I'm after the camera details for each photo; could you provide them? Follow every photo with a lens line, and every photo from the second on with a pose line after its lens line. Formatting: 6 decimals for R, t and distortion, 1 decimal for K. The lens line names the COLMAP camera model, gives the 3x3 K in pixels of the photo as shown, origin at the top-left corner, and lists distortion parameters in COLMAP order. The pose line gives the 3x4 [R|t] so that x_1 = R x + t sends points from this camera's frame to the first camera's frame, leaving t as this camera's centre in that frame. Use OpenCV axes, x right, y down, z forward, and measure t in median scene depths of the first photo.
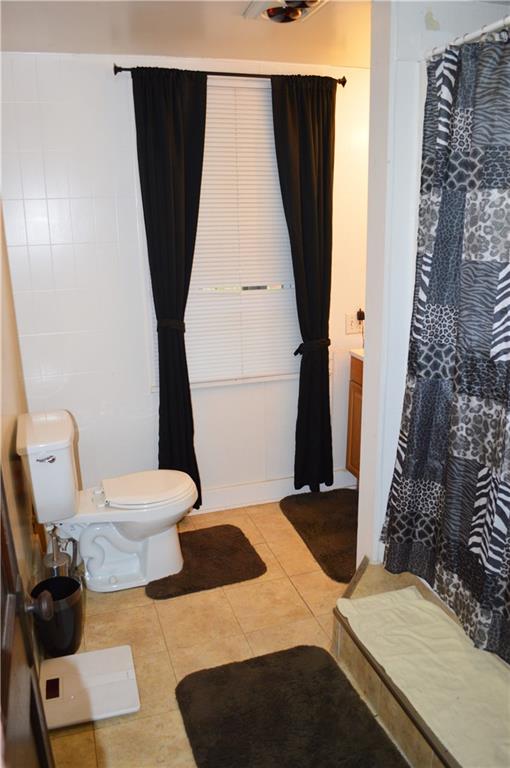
lens RADIAL K [[581.4, 0, 255.0], [0, 581.4, 384.0], [0, 0, 1]] dist [-0.074953, -0.008009]
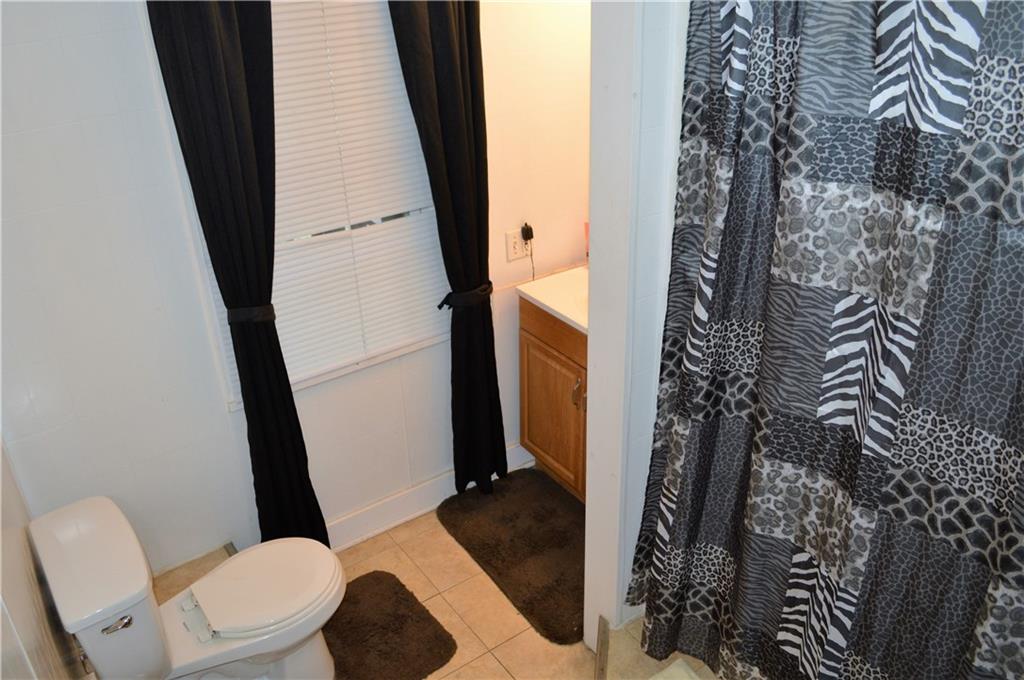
lens RADIAL K [[811.6, 0, 512.0], [0, 811.6, 340.0], [0, 0, 1]] dist [-0.083261, 0.008439]
pose [[0.955989, -0.148915, 0.252804, -0.160427], [0.098236, 0.974351, 0.202461, -0.344681], [-0.276469, -0.168716, 0.946097, 0.190686]]
